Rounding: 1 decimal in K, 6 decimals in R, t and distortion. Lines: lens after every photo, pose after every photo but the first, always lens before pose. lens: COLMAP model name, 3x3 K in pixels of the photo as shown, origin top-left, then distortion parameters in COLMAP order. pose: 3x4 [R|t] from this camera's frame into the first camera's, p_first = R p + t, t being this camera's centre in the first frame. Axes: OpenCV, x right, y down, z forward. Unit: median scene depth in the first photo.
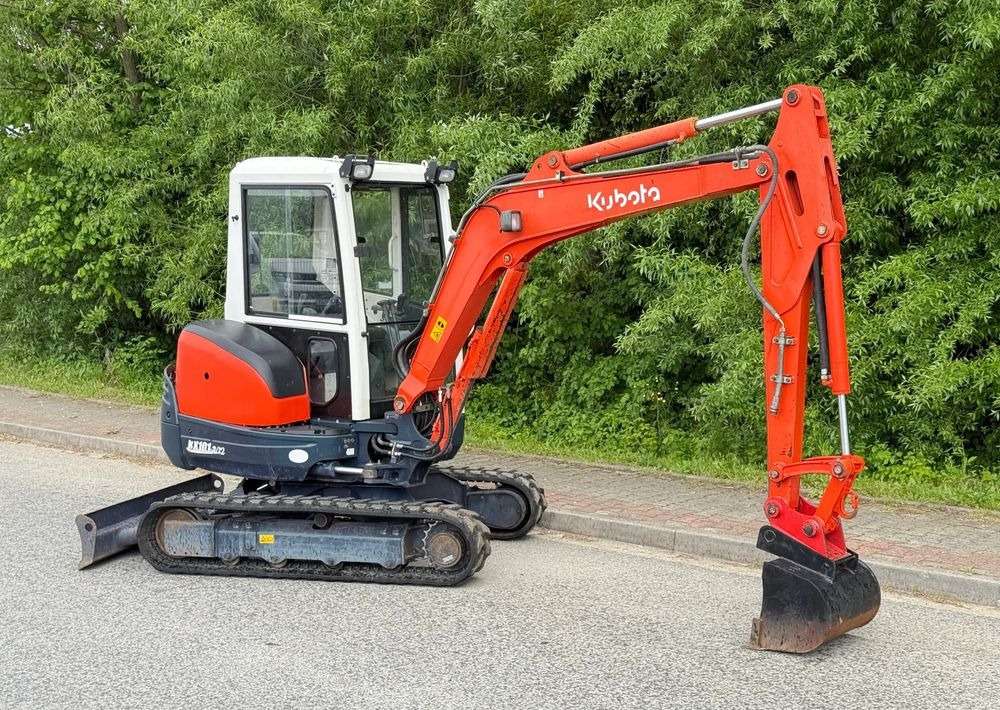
lens RADIAL K [[1383.0, 0, 503.3], [0, 1383.0, 369.7], [0, 0, 1]] dist [0.156368, -0.020079]
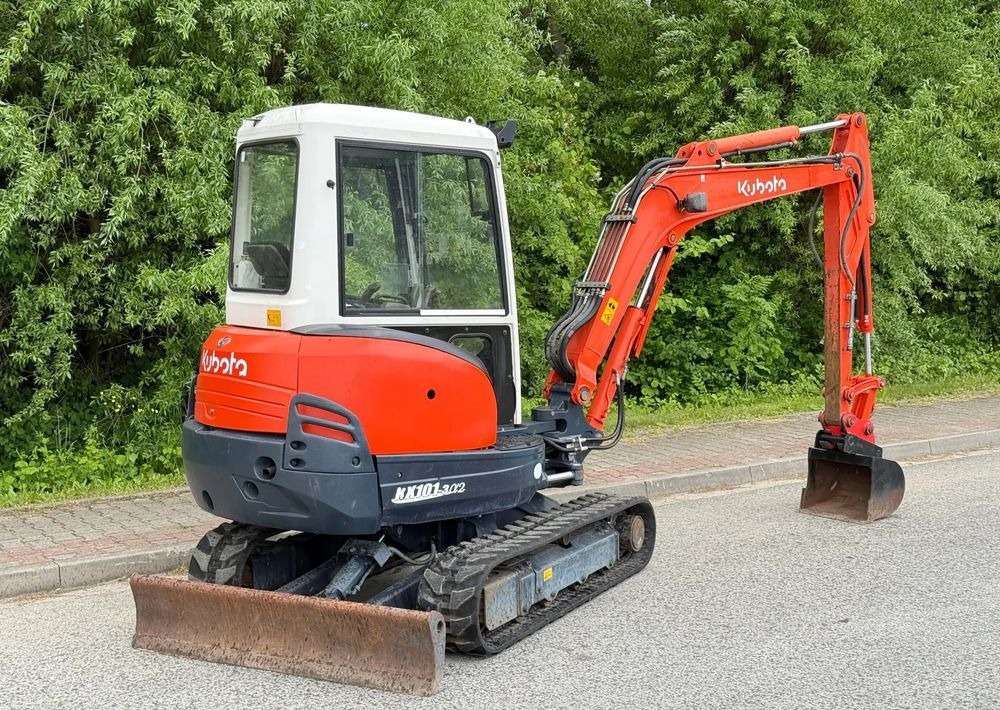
lens RADIAL K [[1381.7, 0, 497.6], [0, 1381.7, 373.3], [0, 0, 1]] dist [0.169384, -0.114274]
pose [[0.195184, -0.084601, 0.977111, -0.959121], [0.091244, 0.993518, 0.067795, -0.055720], [-0.976513, 0.075923, 0.201638, 0.835780]]
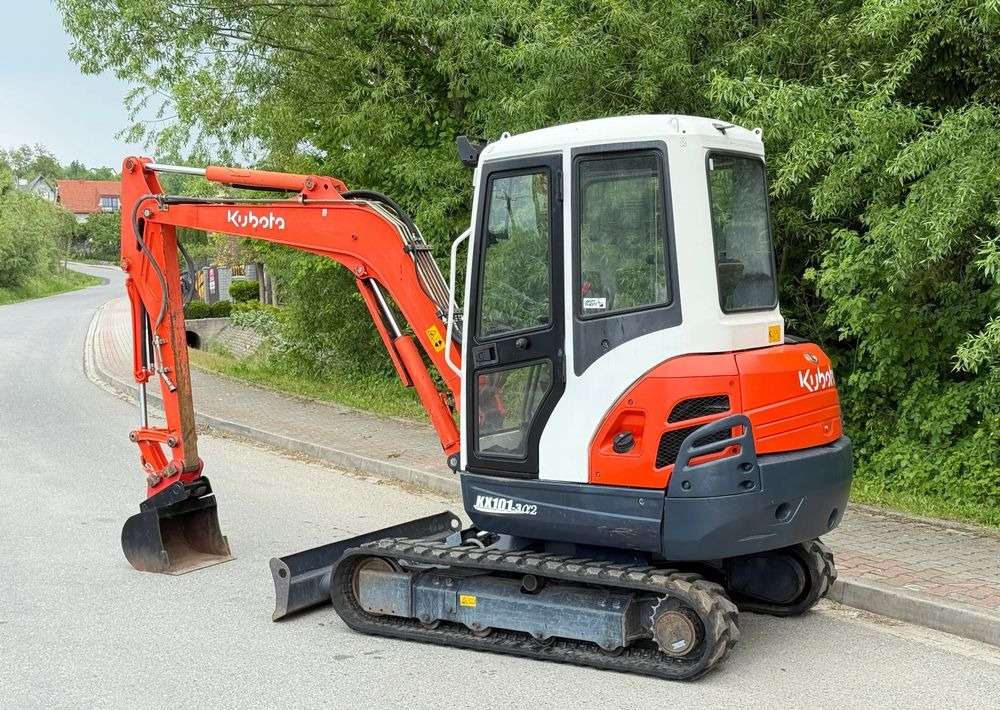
lens RADIAL K [[1381.7, 0, 497.6], [0, 1381.7, 373.3], [0, 0, 1]] dist [0.169384, -0.114274]
pose [[0.961581, 0.015374, -0.274092, 0.069581], [-0.017966, 0.999814, -0.006950, -0.008234], [0.273934, 0.011608, 0.961678, 0.203811]]
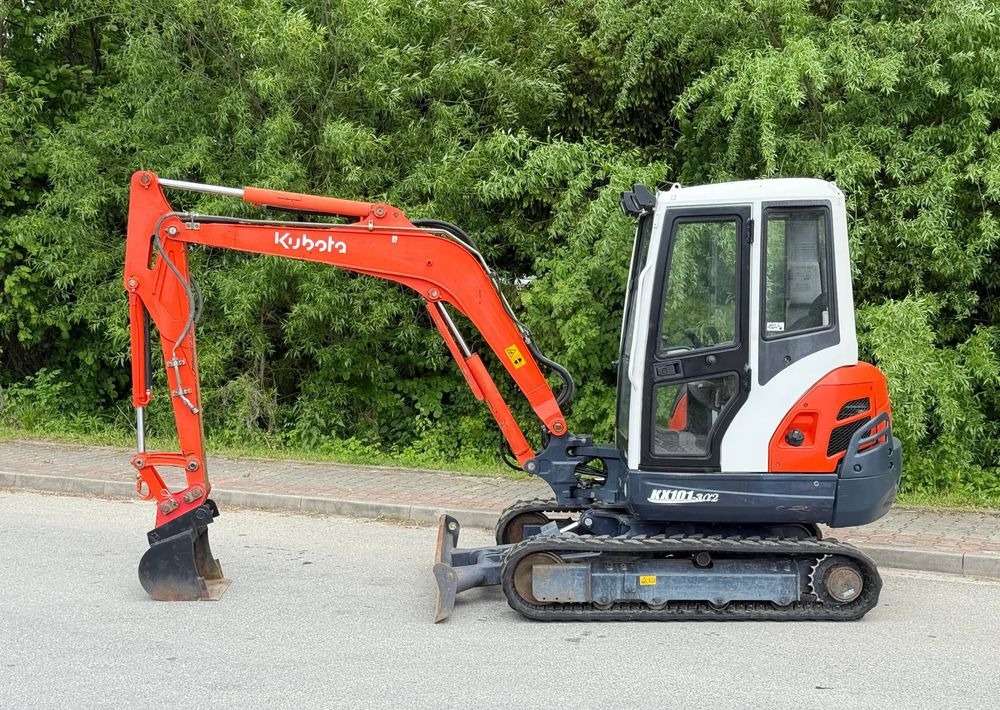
lens RADIAL K [[1381.7, 0, 497.6], [0, 1381.7, 373.3], [0, 0, 1]] dist [0.169384, -0.114274]
pose [[0.952761, -0.006499, 0.303651, -0.549110], [0.012175, 0.999785, -0.016803, -0.007511], [-0.303477, 0.019706, 0.952635, 0.104259]]
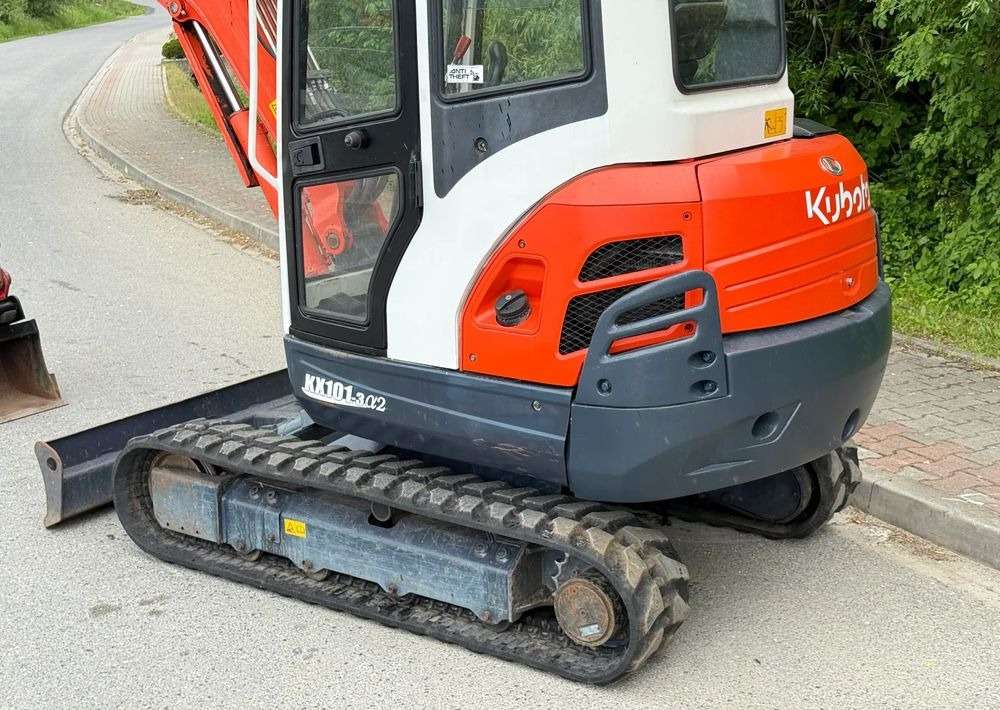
lens RADIAL K [[1381.7, 0, 497.6], [0, 1381.7, 373.3], [0, 0, 1]] dist [0.169384, -0.114274]
pose [[0.947268, 0.078862, -0.310587, 0.070198], [-0.023107, 0.983531, 0.179257, -0.038257], [0.319609, -0.162628, 0.933489, 0.509553]]
